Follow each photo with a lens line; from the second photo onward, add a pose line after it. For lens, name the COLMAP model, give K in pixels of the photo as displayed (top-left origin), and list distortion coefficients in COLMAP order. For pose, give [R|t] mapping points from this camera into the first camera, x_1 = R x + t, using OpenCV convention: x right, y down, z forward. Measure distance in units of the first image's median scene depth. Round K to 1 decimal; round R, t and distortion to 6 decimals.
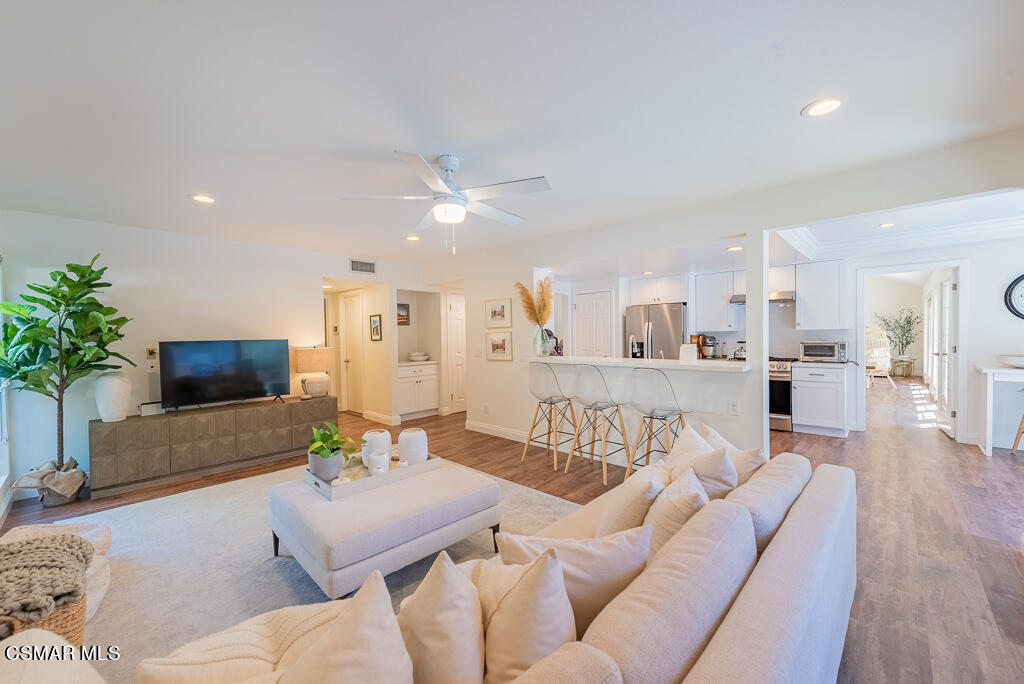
lens RADIAL K [[398.1, 0, 512.0], [0, 398.1, 342.0], [0, 0, 1]] dist [0.002468, 0.000049]
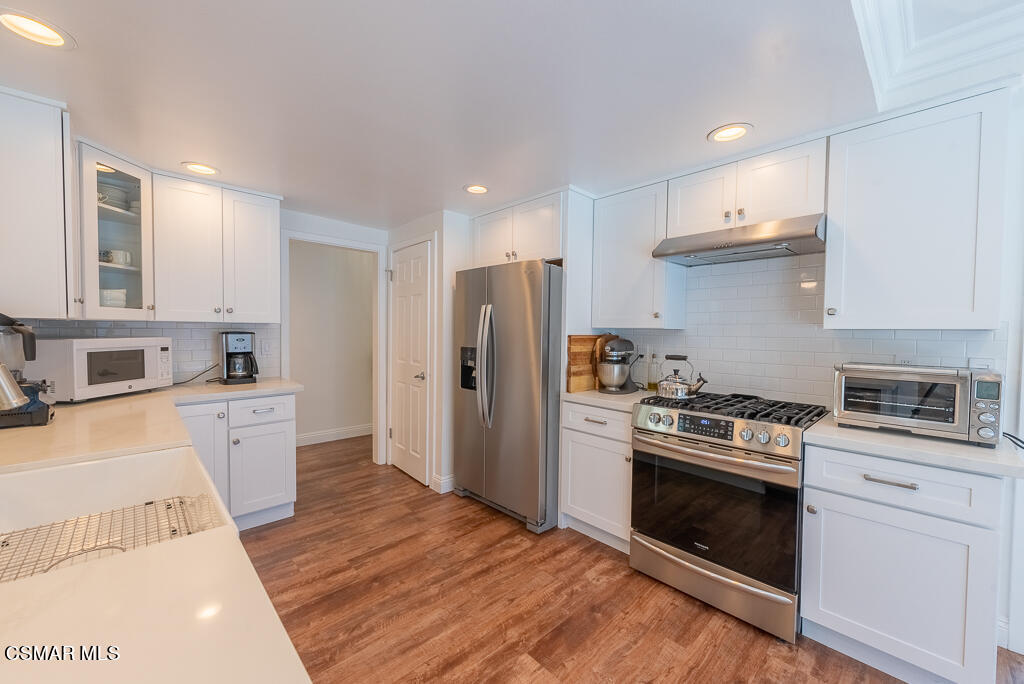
lens RADIAL K [[398.1, 0, 512.0], [0, 398.1, 342.0], [0, 0, 1]] dist [0.002468, 0.000049]
pose [[0.998991, 0.028373, -0.034806, 0.461154], [-0.027935, 0.999525, 0.013021, -0.016253], [0.035158, -0.012036, 0.999309, 0.652541]]
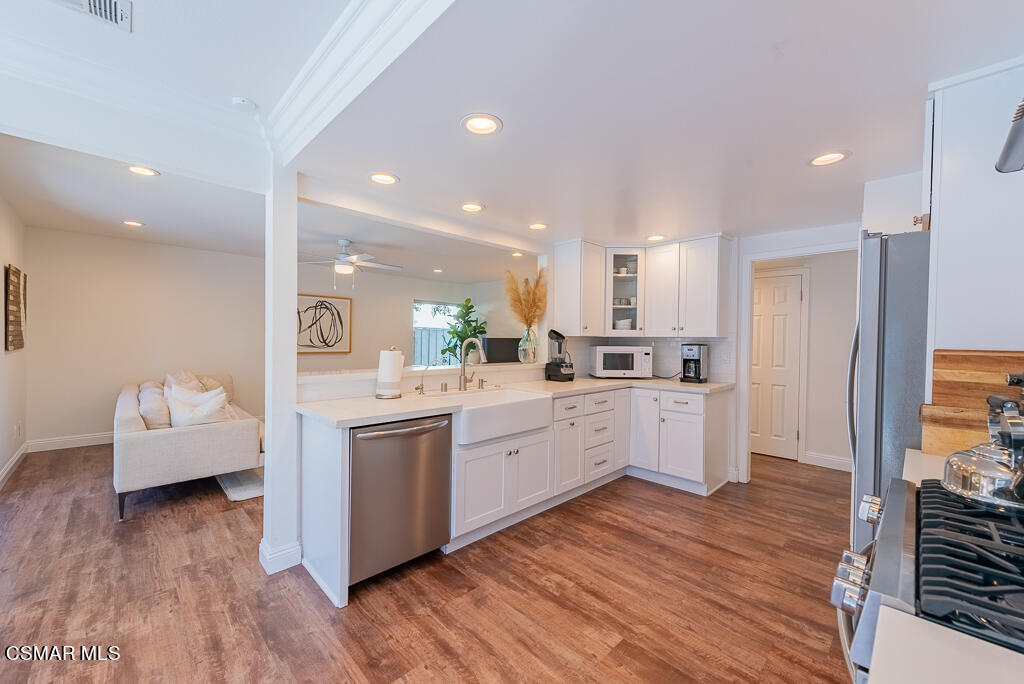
lens RADIAL K [[398.1, 0, 512.0], [0, 398.1, 342.0], [0, 0, 1]] dist [0.002468, 0.000049]
pose [[-0.024687, 0.022483, -0.999442, 0.797729], [-0.027397, 0.999356, 0.023157, -0.023626], [0.999320, 0.027953, -0.024056, 0.866989]]
